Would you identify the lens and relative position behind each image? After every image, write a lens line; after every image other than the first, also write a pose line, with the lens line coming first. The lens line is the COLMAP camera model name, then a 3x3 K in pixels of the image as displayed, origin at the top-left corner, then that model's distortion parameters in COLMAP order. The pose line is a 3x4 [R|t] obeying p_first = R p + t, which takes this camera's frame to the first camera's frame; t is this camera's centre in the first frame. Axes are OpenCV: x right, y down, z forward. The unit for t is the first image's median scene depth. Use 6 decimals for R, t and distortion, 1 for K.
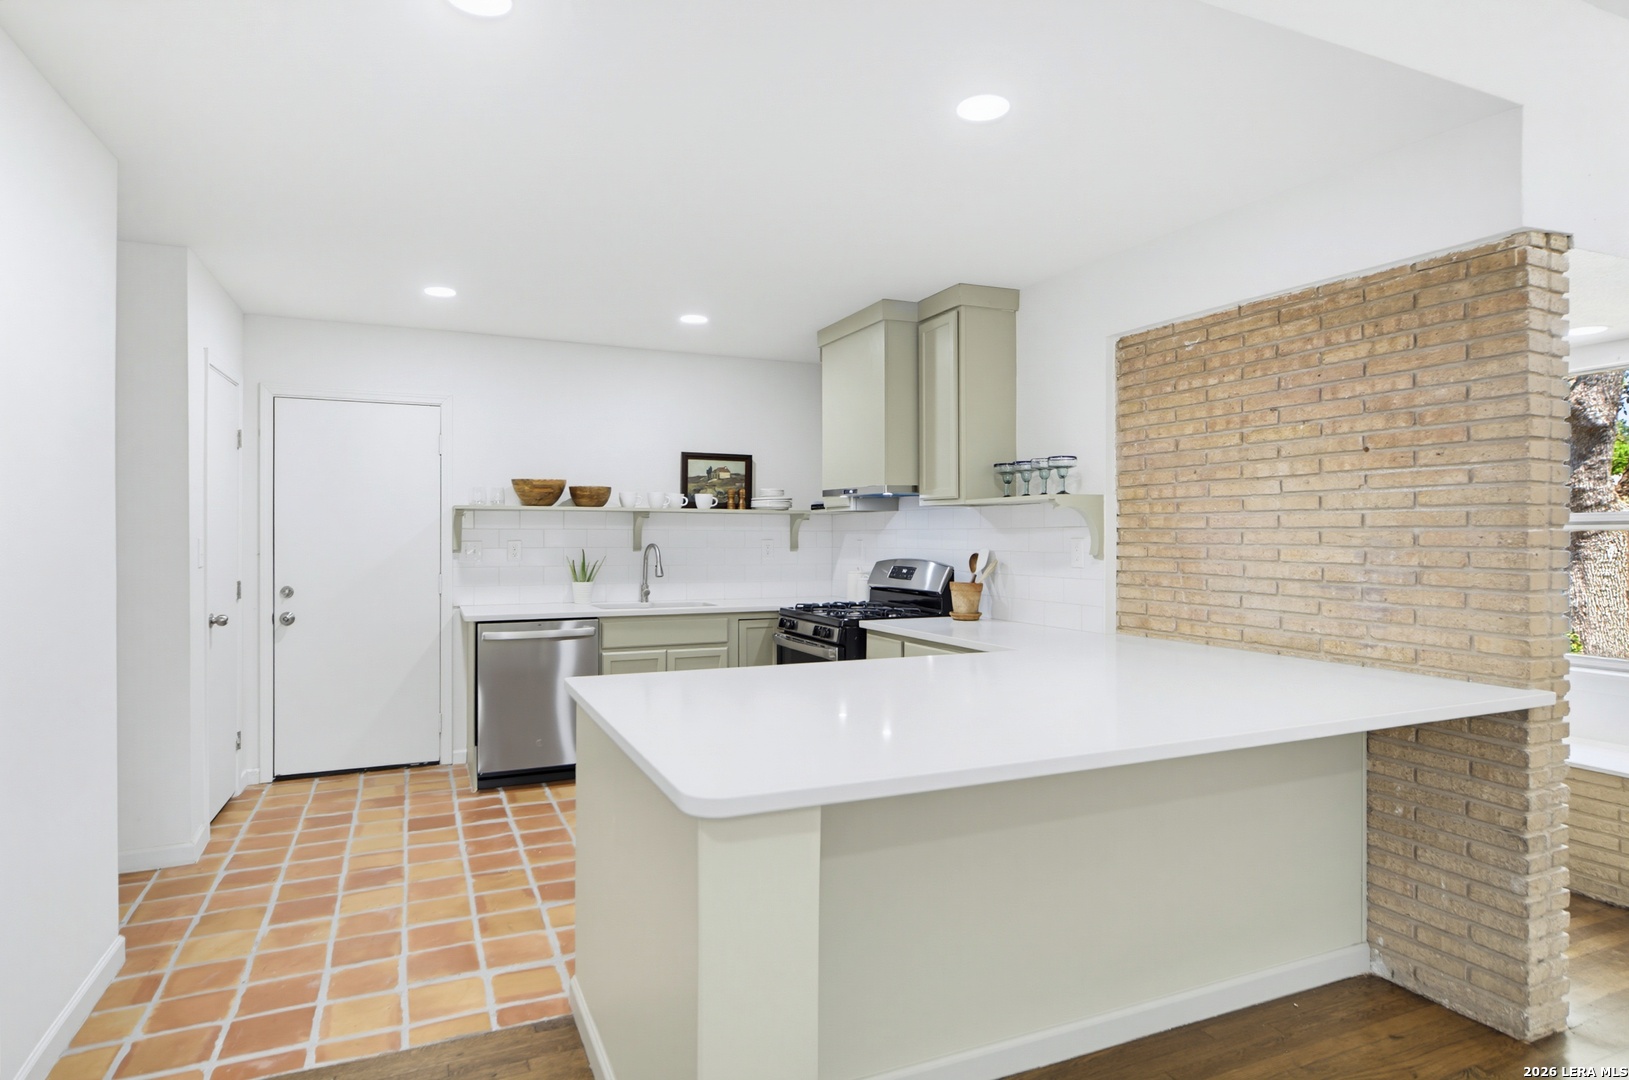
lens RADIAL K [[918.3, 0, 821.0], [0, 918.3, 534.8], [0, 0, 1]] dist [-0.025643, -0.001165]
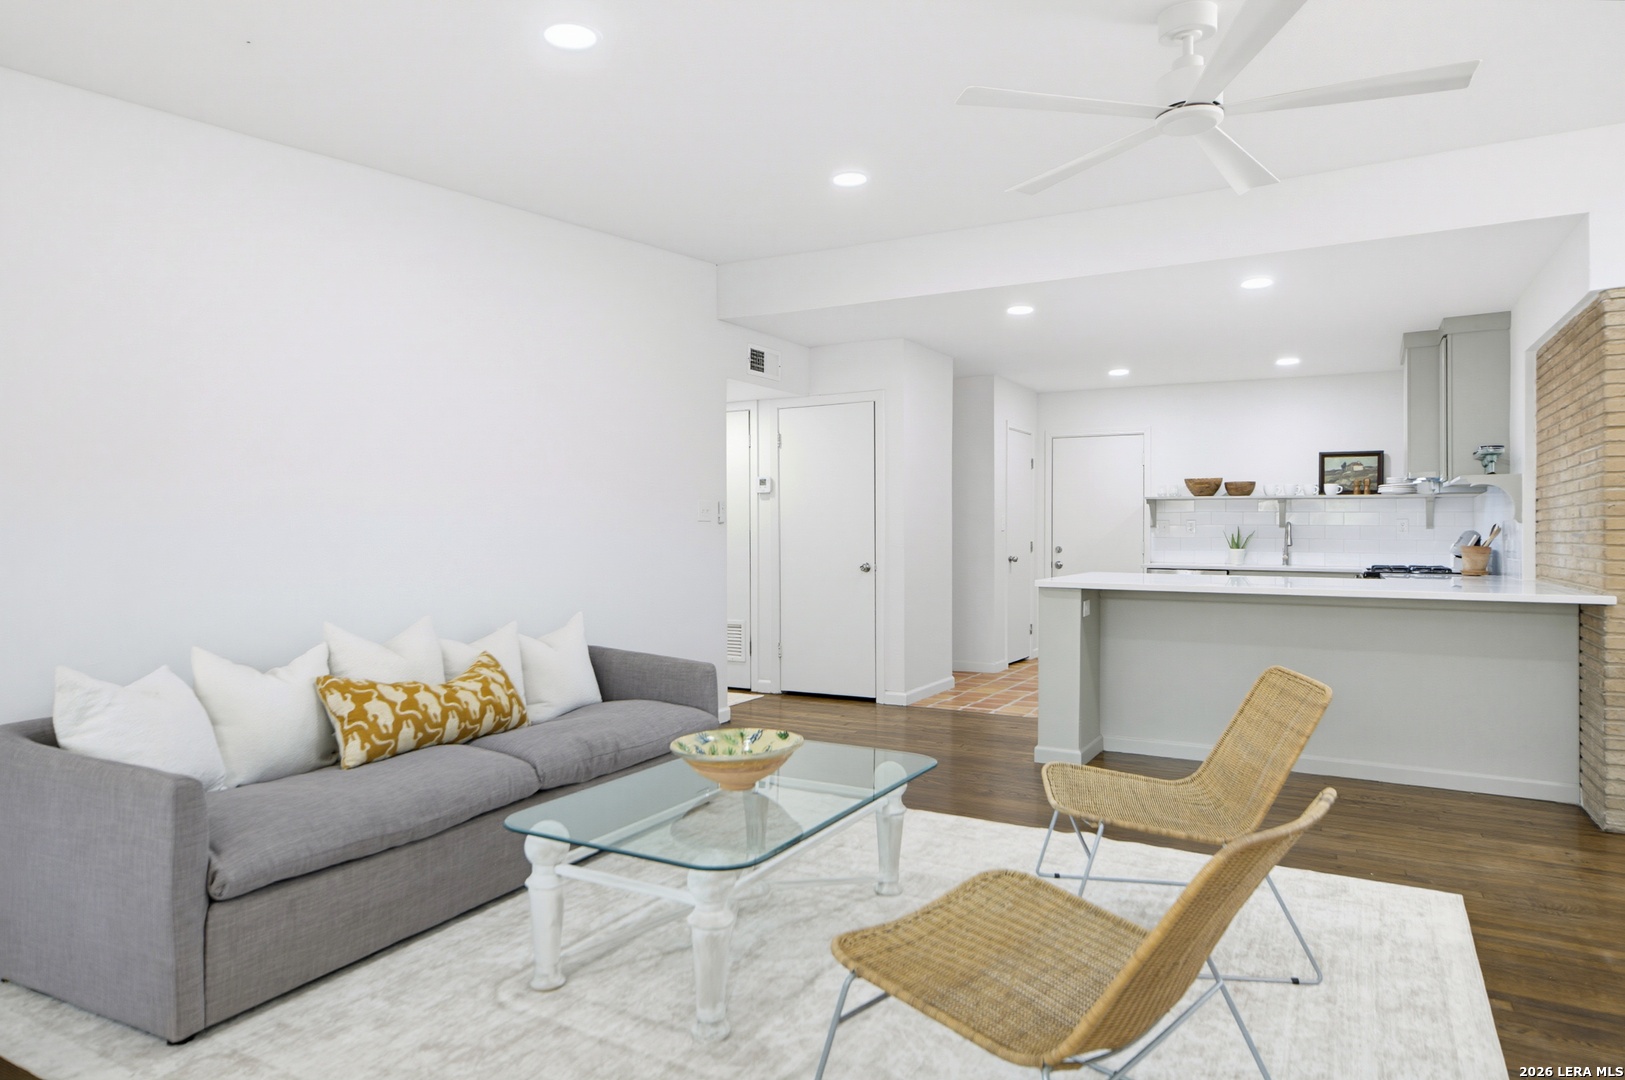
lens RADIAL K [[973.2, 0, 815.7], [0, 973.2, 539.3], [0, 0, 1]] dist [0.005391, -0.001429]
pose [[0.595723, 0.005275, -0.803172, 0.571941], [-0.002588, 0.999986, 0.004648, 0.031806], [0.803186, -0.000690, 0.595729, -0.439780]]
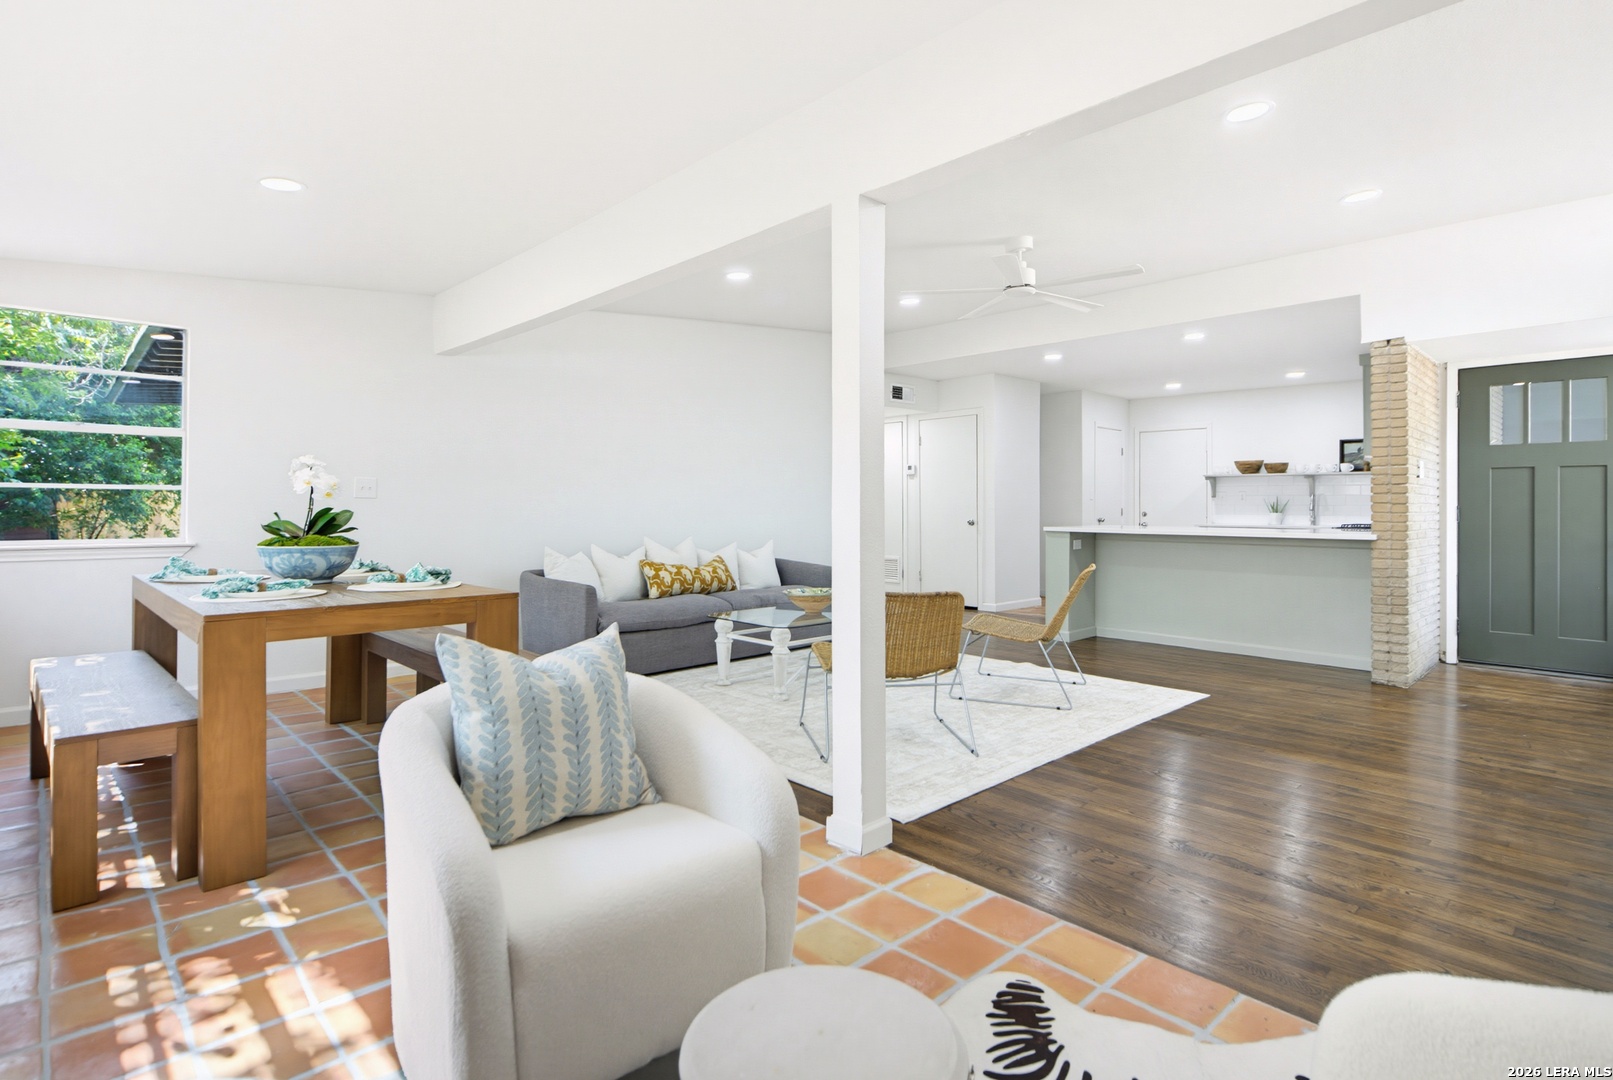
lens RADIAL K [[801.5, 0, 823.6], [0, 801.5, 507.4], [0, 0, 1]] dist [-0.000185, 0.000309]
pose [[0.350512, 0.000594, -0.936558, 0.978045], [-0.004382, 0.999990, -0.001006, 0.046285], [0.936548, 0.004456, 0.350511, -0.475007]]
